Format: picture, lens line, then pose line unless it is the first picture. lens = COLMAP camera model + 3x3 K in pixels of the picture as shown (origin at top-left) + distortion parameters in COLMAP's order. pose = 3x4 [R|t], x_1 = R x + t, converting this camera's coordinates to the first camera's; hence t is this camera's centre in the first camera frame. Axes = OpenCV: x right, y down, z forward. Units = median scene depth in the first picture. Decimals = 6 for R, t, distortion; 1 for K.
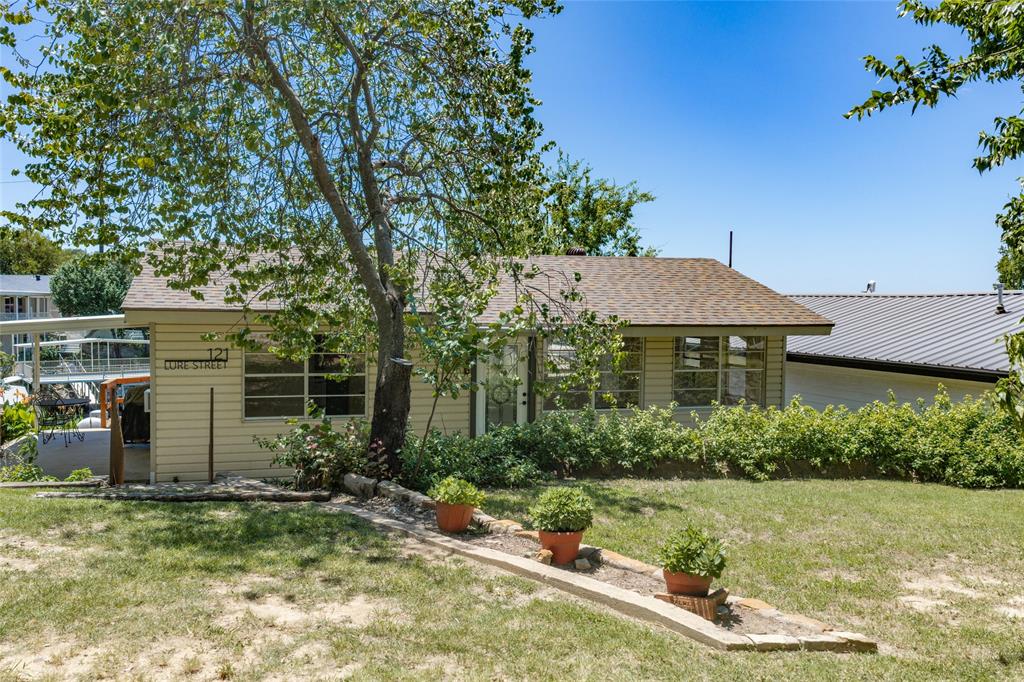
lens RADIAL K [[853.1, 0, 512.0], [0, 853.1, 341.0], [0, 0, 1]] dist [0.009949, -0.020889]
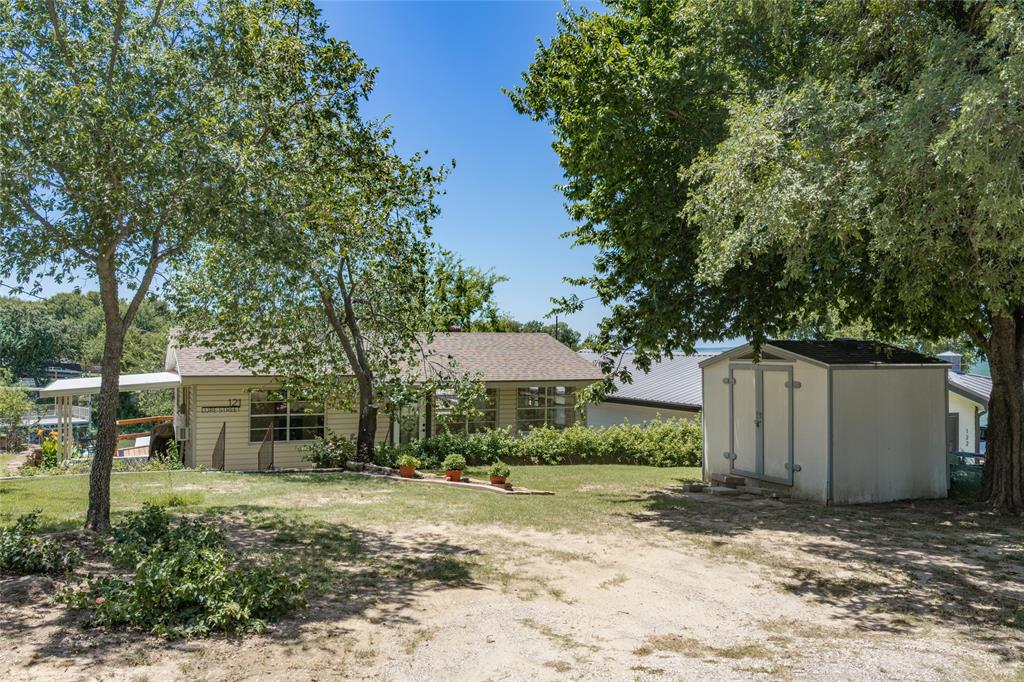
lens RADIAL K [[859.2, 0, 527.5], [0, 859.2, 375.8], [0, 0, 1]] dist [-0.001203, -0.006133]
pose [[0.986153, -0.009489, 0.165566, -0.074885], [0.010311, 0.999938, -0.004103, -0.026966], [-0.165517, 0.005753, 0.986190, -0.801468]]
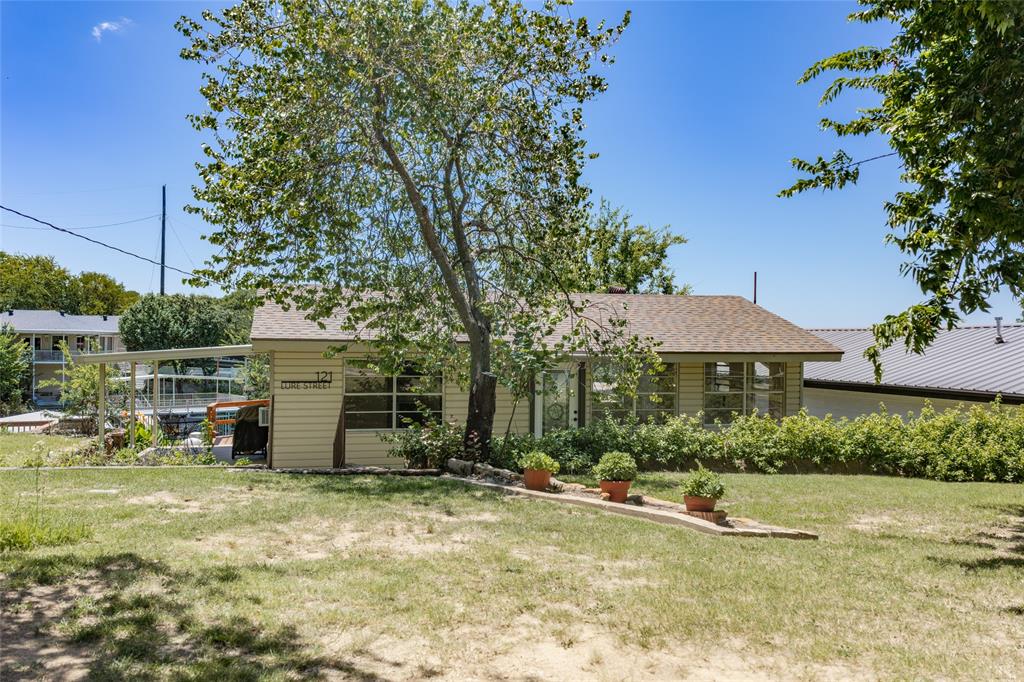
lens RADIAL K [[853.1, 0, 512.0], [0, 853.1, 341.0], [0, 0, 1]] dist [0.009949, -0.020889]
pose [[0.999072, -0.004660, -0.042809, -0.027204], [0.002727, 0.998978, -0.045111, 0.023300], [0.042975, 0.044953, 0.998064, -0.234047]]
